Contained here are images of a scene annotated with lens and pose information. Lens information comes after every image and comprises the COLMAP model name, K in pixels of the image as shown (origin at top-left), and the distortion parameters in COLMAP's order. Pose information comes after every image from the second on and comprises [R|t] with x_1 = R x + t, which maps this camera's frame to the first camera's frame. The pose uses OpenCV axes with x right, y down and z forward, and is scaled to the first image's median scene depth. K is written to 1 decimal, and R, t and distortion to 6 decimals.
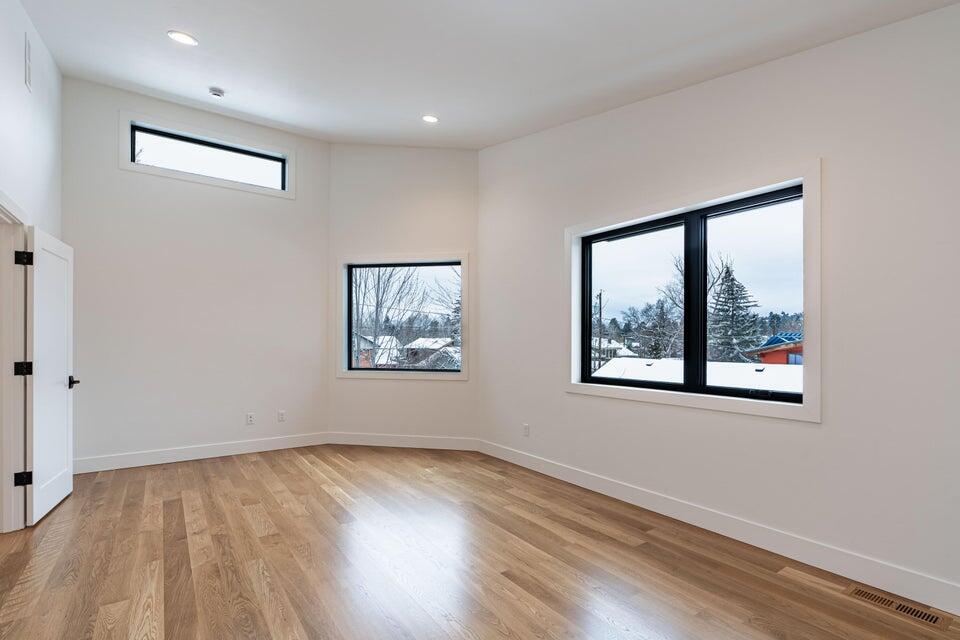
lens RADIAL K [[438.1, 0, 456.3], [0, 438.1, 342.7], [0, 0, 1]] dist [-0.048695, 0.013633]
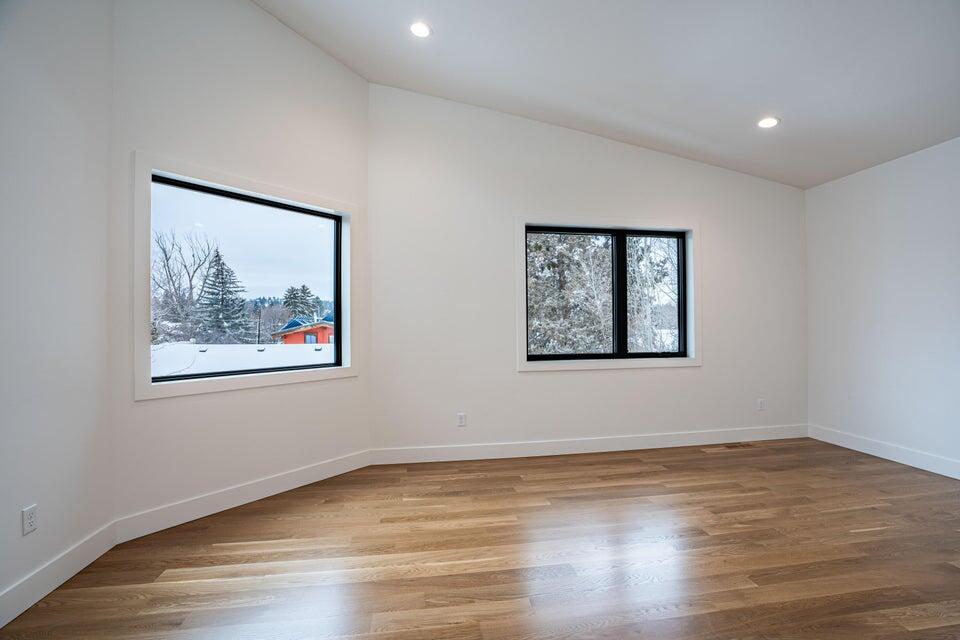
lens RADIAL K [[438.1, 0, 478.4], [0, 438.1, 317.2], [0, 0, 1]] dist [-0.048695, 0.013633]
pose [[0.440033, 0.006744, 0.897956, -0.596514], [0.011095, 0.999855, -0.012946, -0.007694], [-0.897913, 0.015660, 0.439894, 0.489055]]
